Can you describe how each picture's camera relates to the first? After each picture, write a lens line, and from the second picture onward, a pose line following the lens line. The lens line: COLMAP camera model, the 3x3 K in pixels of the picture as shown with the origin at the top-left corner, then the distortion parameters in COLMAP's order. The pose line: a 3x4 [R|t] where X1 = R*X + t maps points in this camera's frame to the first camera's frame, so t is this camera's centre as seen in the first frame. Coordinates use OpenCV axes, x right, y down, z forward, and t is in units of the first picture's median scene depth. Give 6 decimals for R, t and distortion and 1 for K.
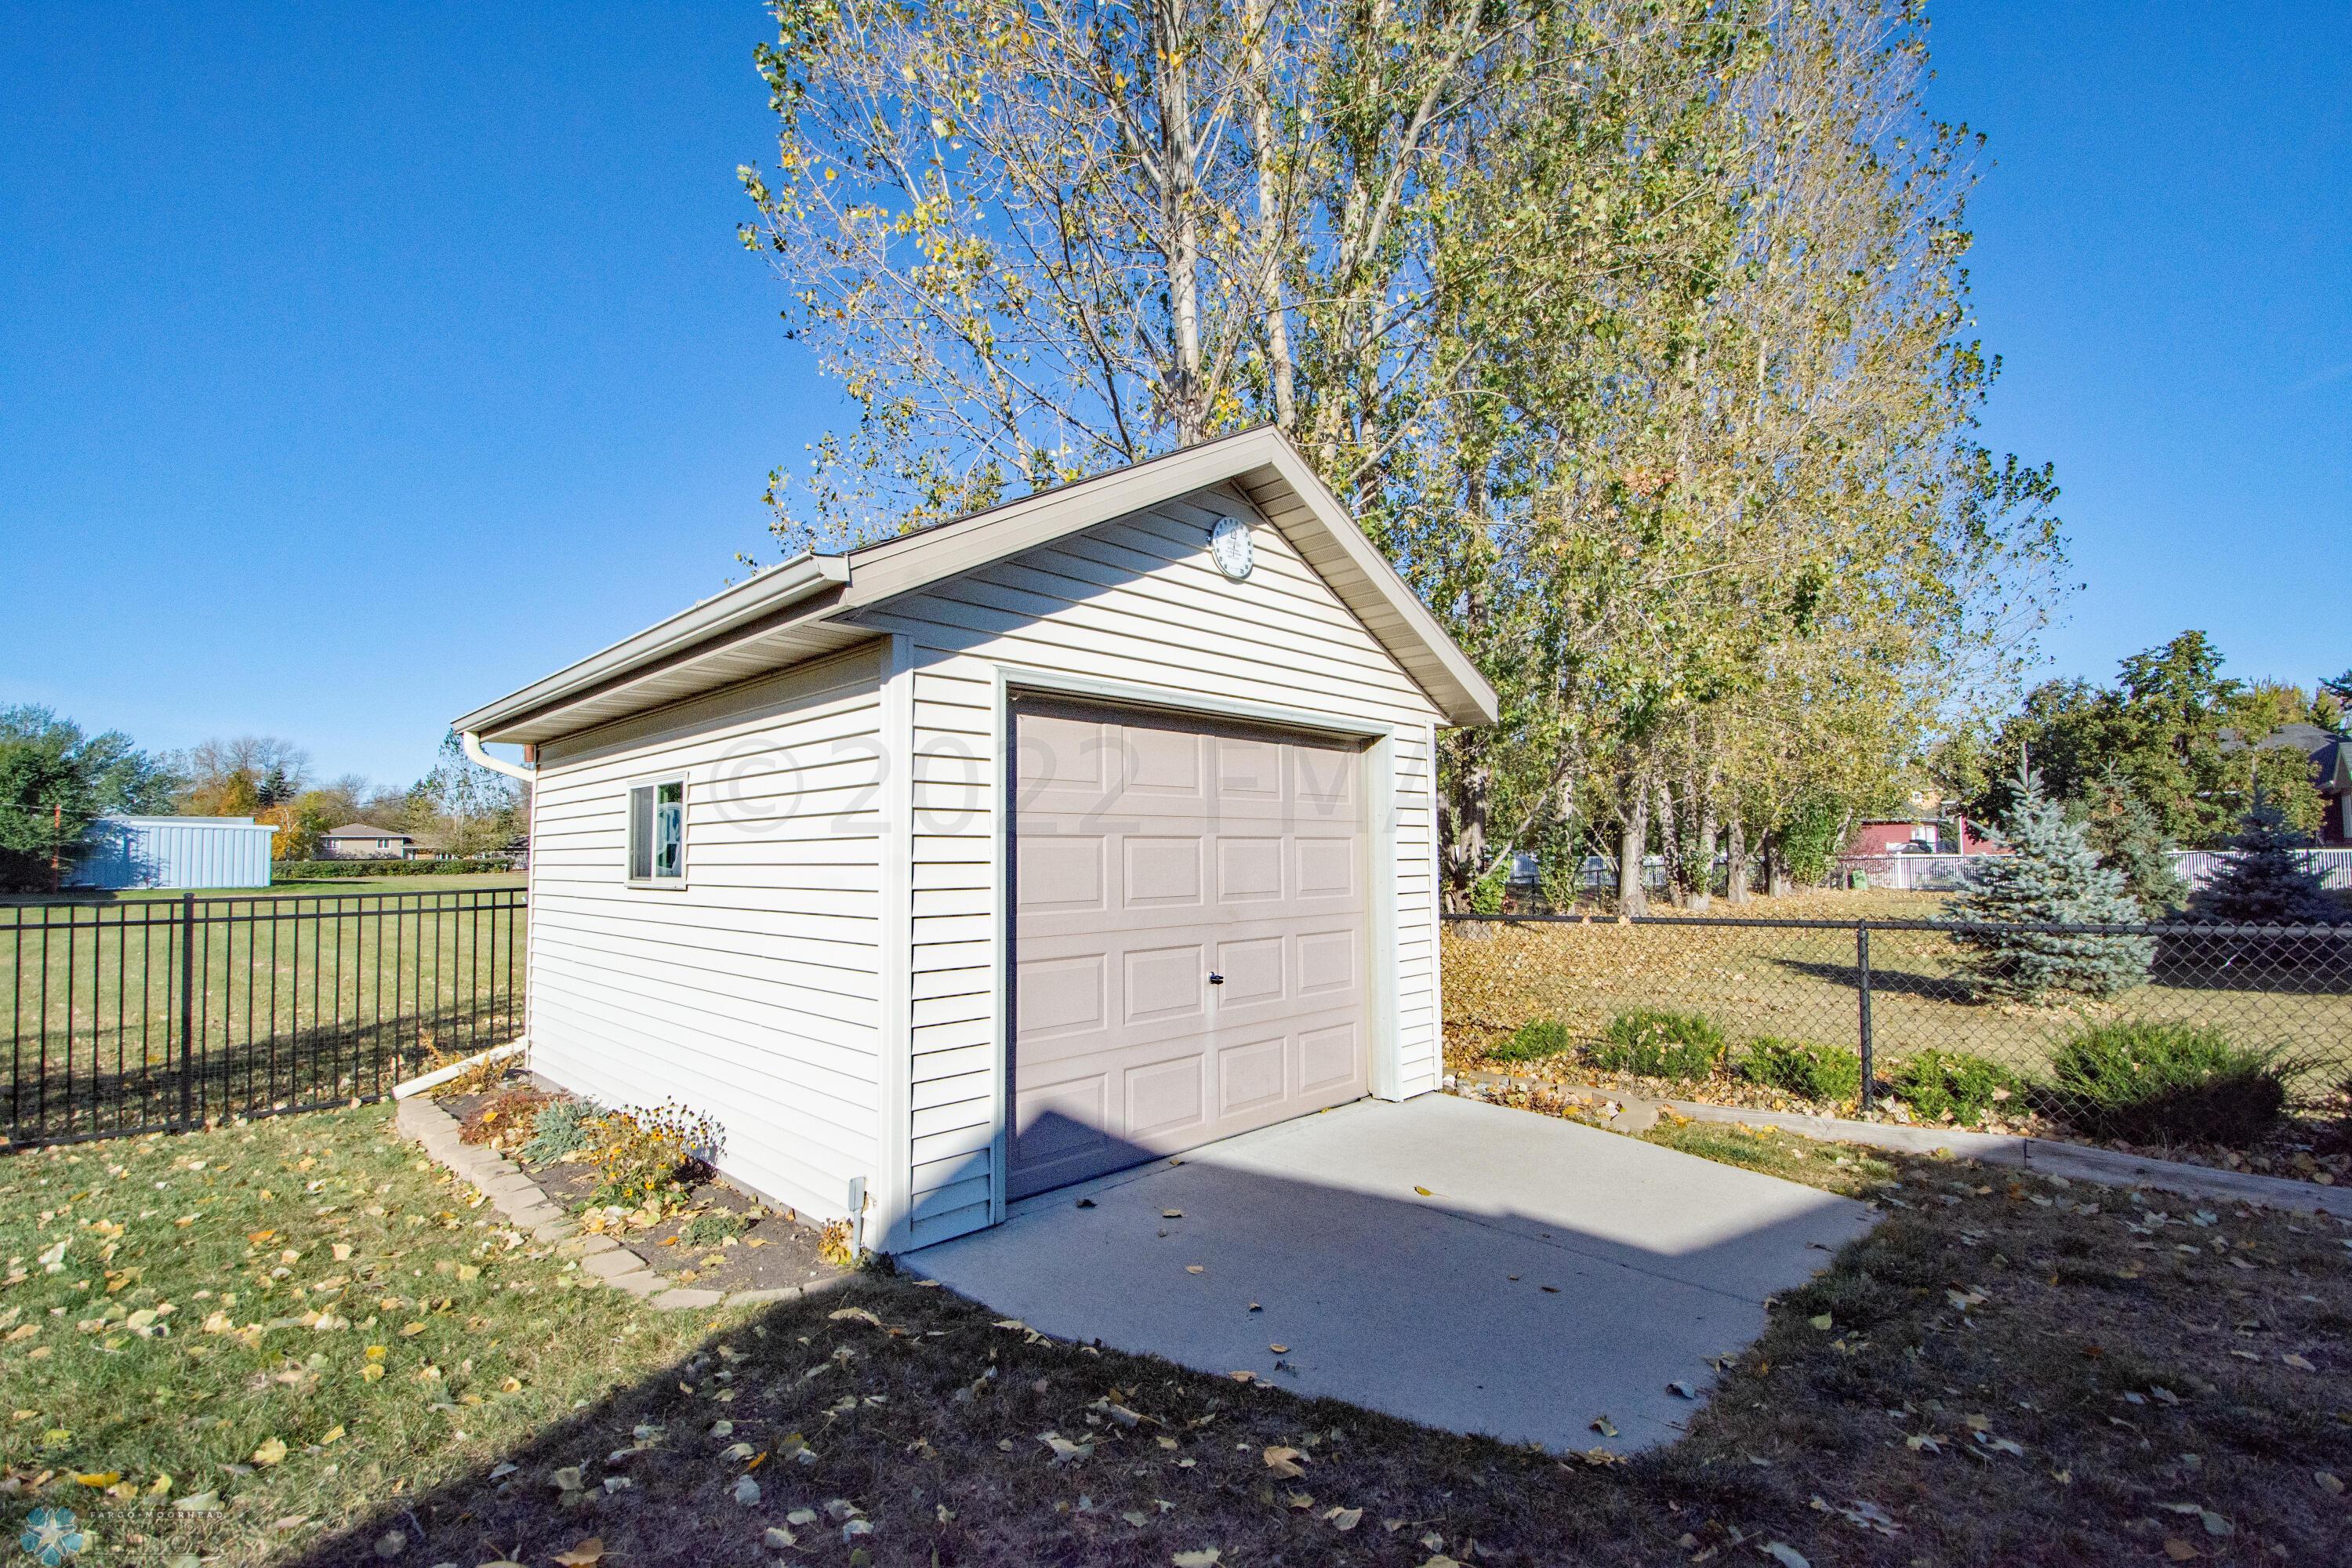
lens RADIAL K [[1028.9, 0, 1178.5], [0, 1028.9, 796.9], [0, 0, 1]] dist [0.001477, -0.012192]
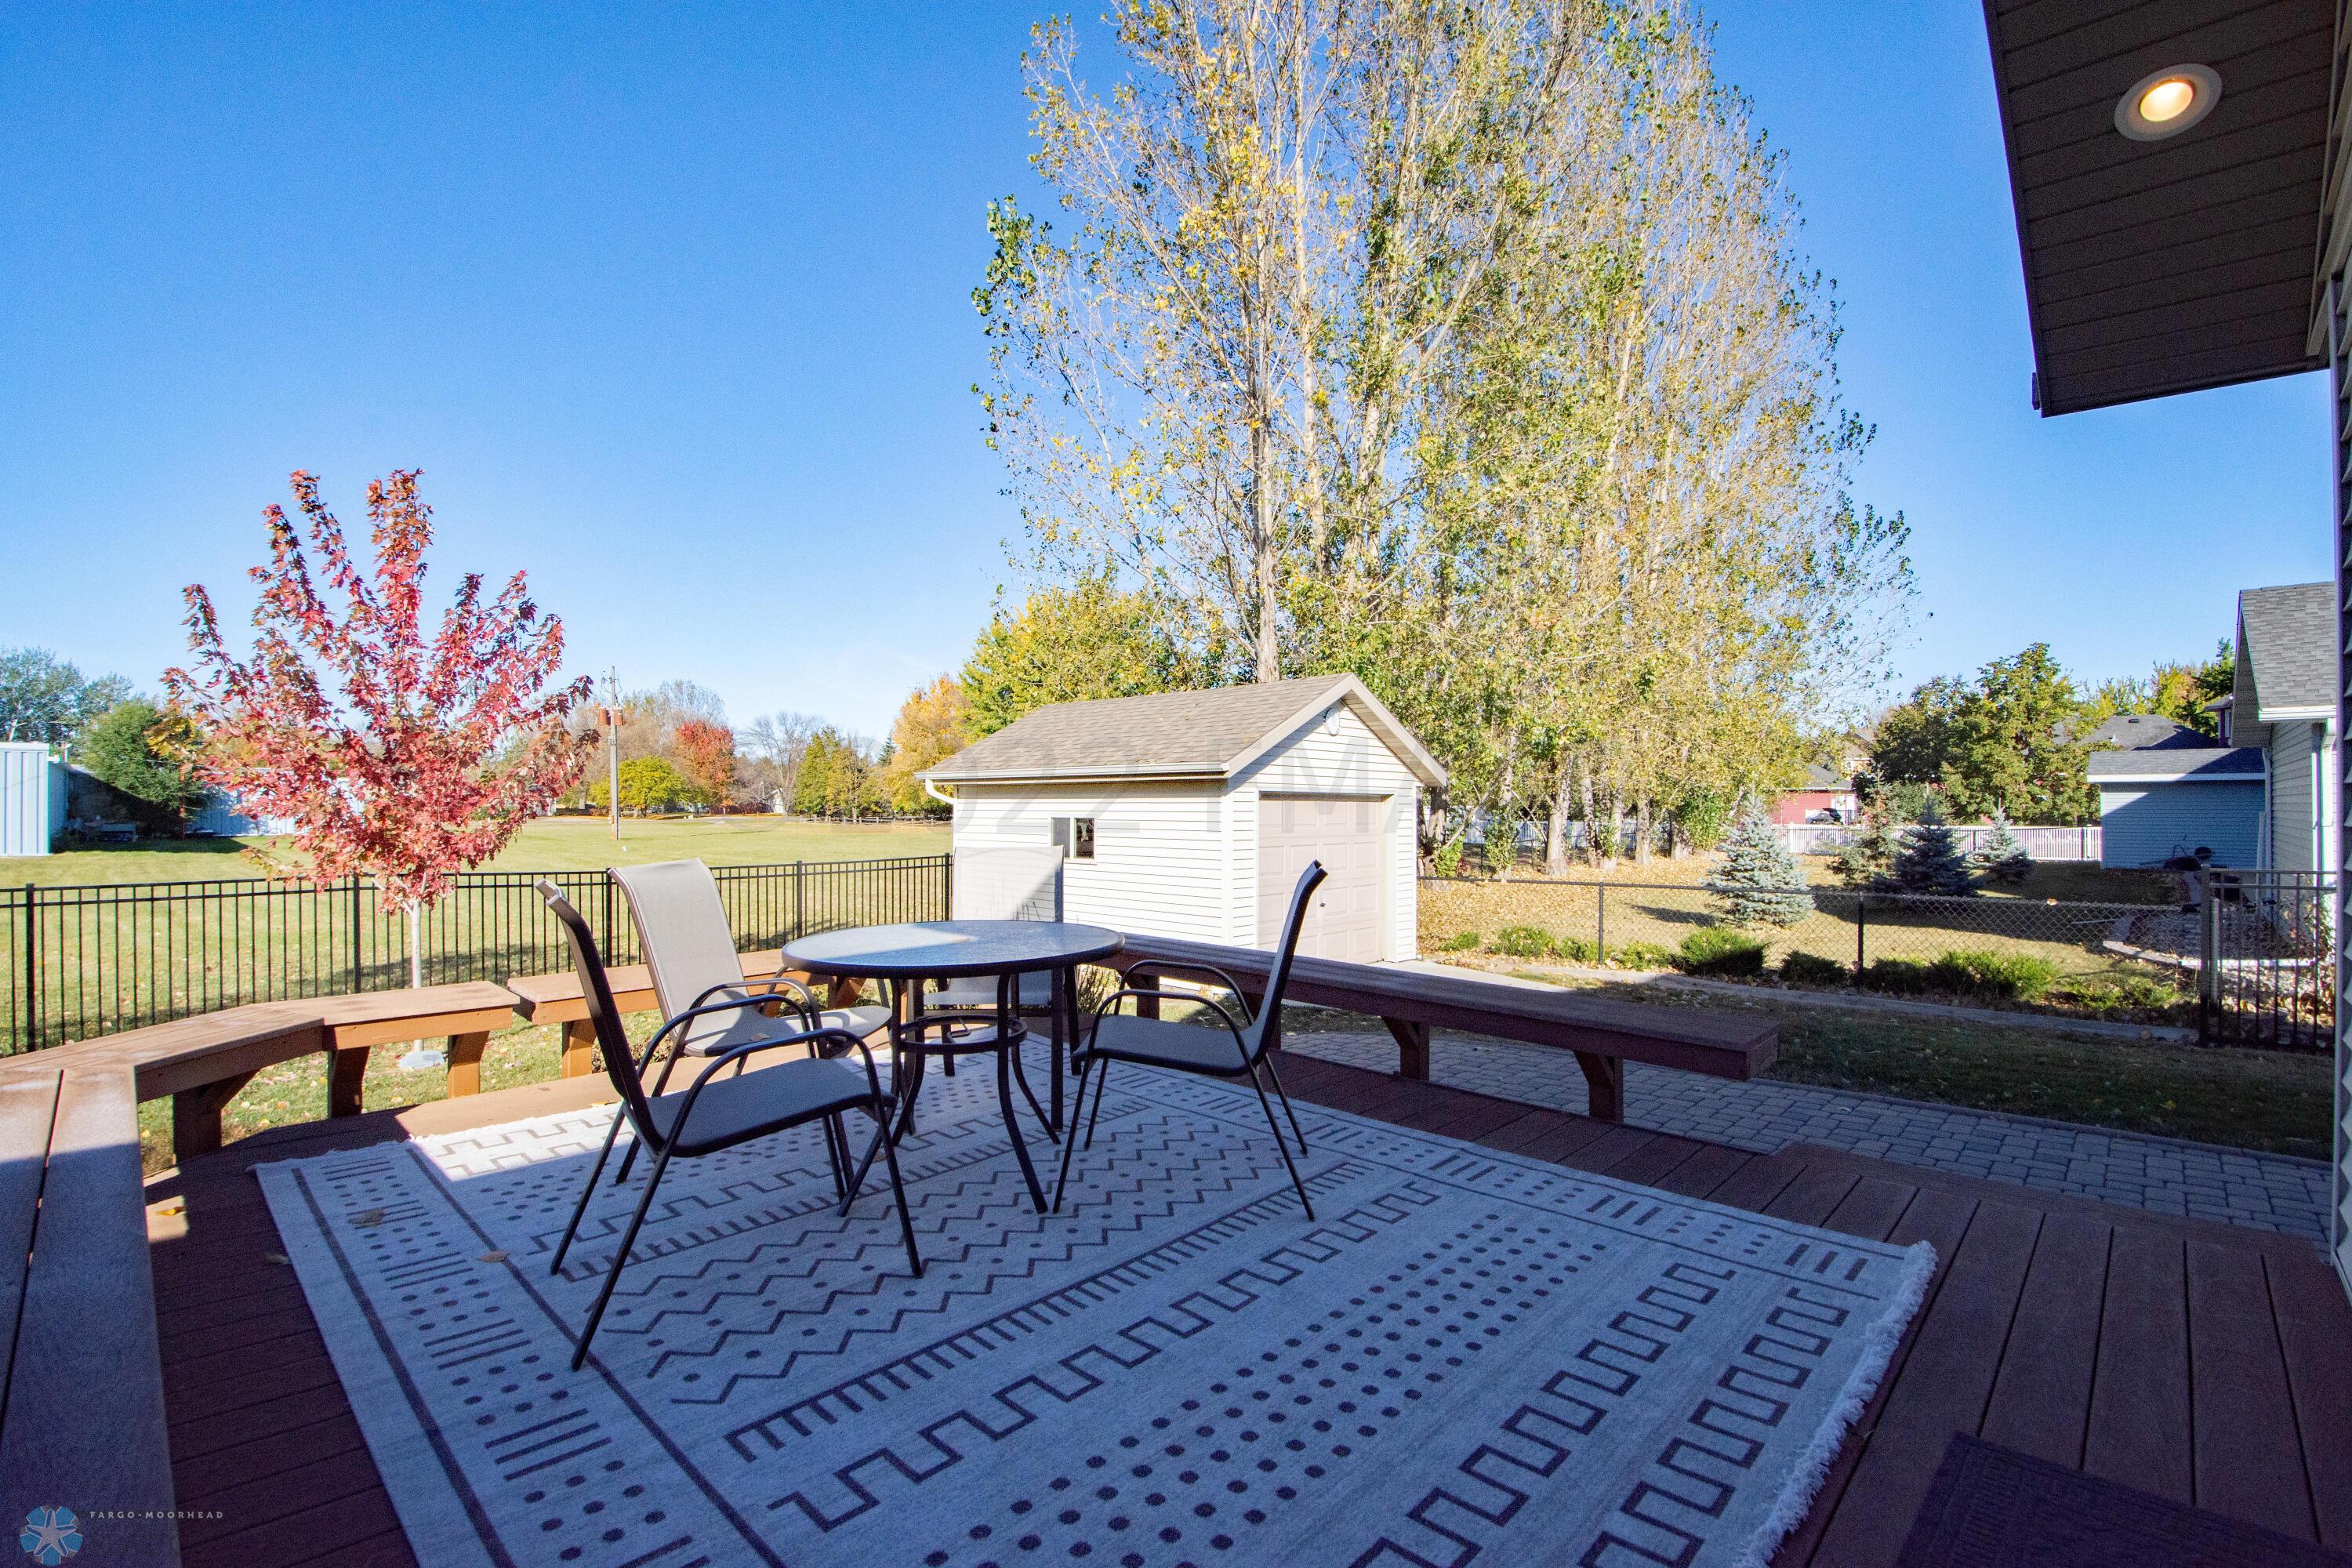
lens RADIAL K [[1028.9, 0, 1172.5], [0, 1028.9, 791.1], [0, 0, 1]] dist [0.001477, -0.012192]
pose [[0.999731, 0.011755, 0.019977, -0.089735], [-0.012595, 0.999018, 0.042477, -0.044988], [-0.019458, -0.042717, 0.998898, -0.335696]]
